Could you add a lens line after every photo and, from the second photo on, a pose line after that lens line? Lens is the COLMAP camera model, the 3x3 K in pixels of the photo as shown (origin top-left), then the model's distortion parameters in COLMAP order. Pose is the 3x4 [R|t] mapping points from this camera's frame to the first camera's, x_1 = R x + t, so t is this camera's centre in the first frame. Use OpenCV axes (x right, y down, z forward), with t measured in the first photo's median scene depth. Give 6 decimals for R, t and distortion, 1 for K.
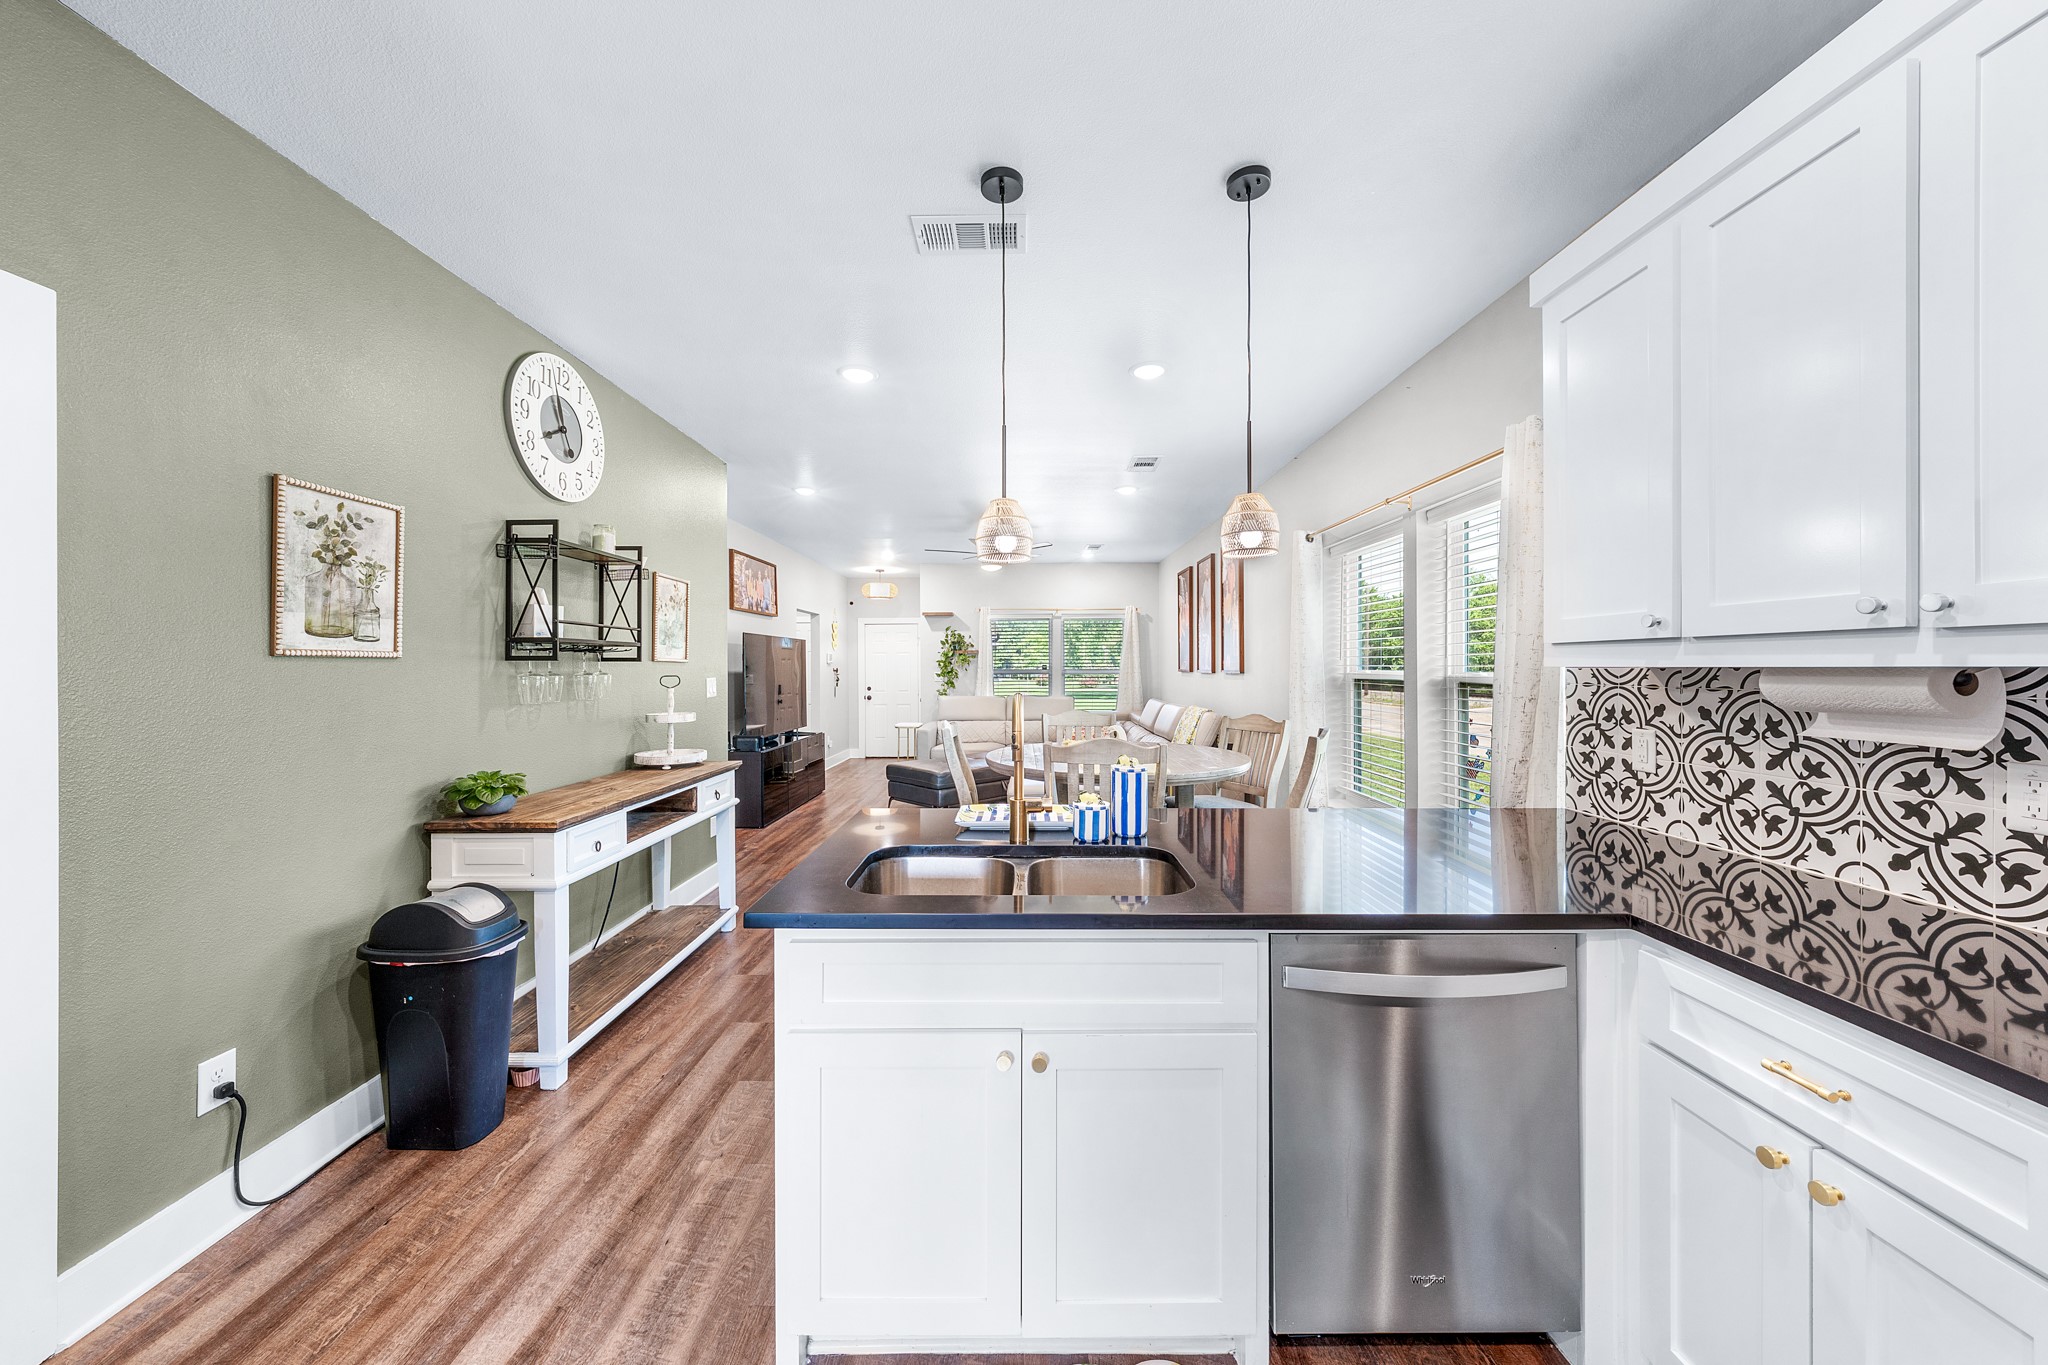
lens RADIAL K [[701.8, 0, 1020.8], [0, 701.8, 669.2], [0, 0, 1]] dist [-0.001025, 0.000202]
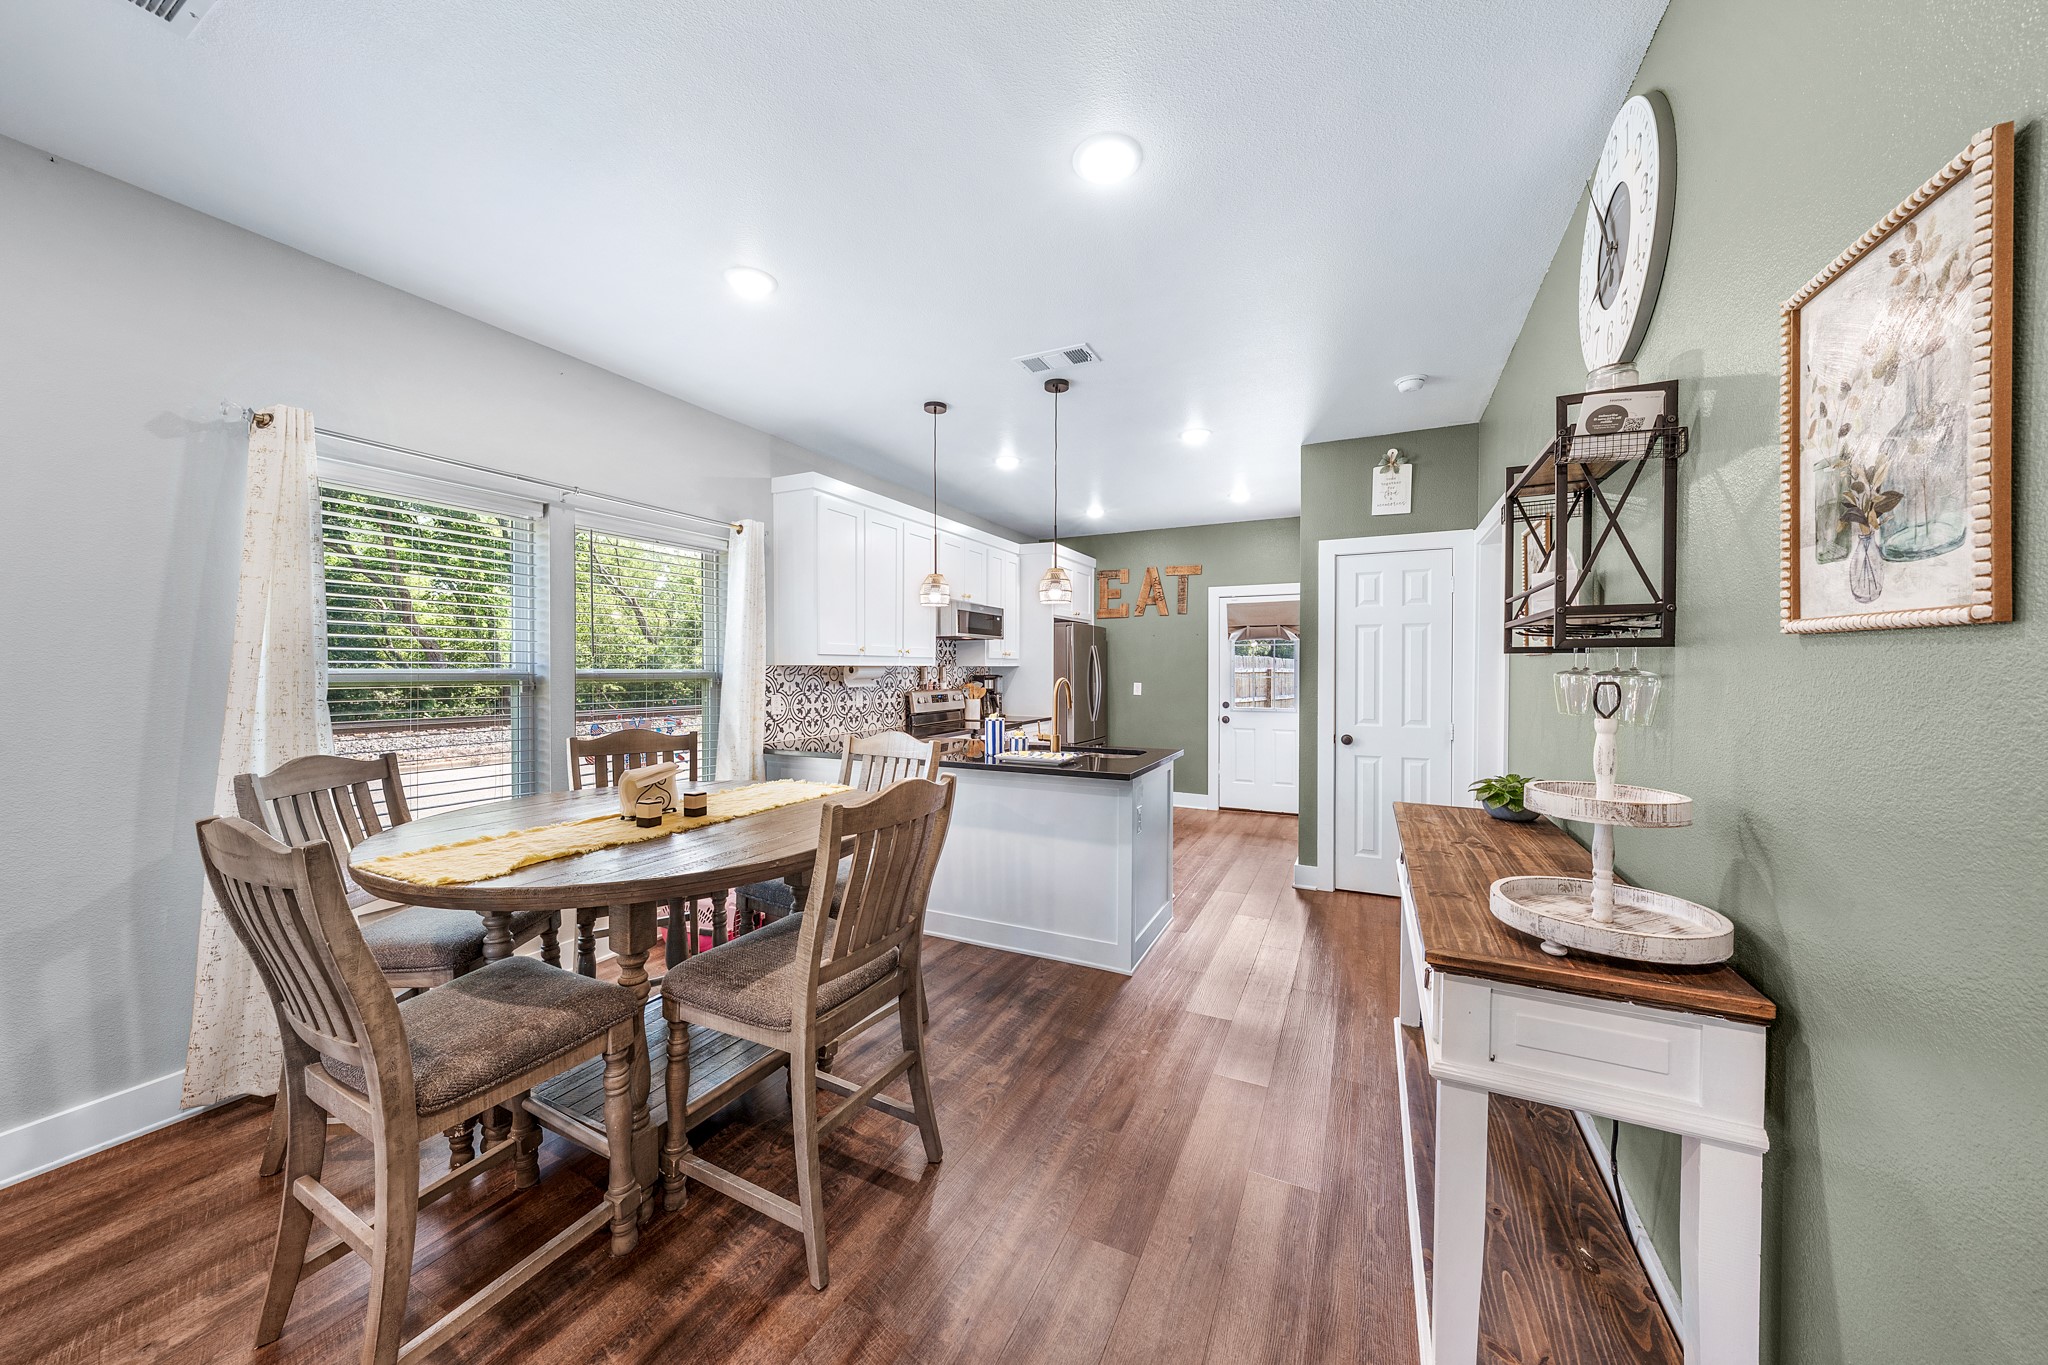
lens RADIAL K [[701.8, 0, 1019.6], [0, 701.8, 674.9], [0, 0, 1]] dist [-0.001025, 0.000202]
pose [[-0.897622, -0.002396, 0.440759, -0.774893], [0.002730, 0.999936, 0.010996, 0.004968], [-0.440757, 0.011074, -0.897558, 2.825821]]
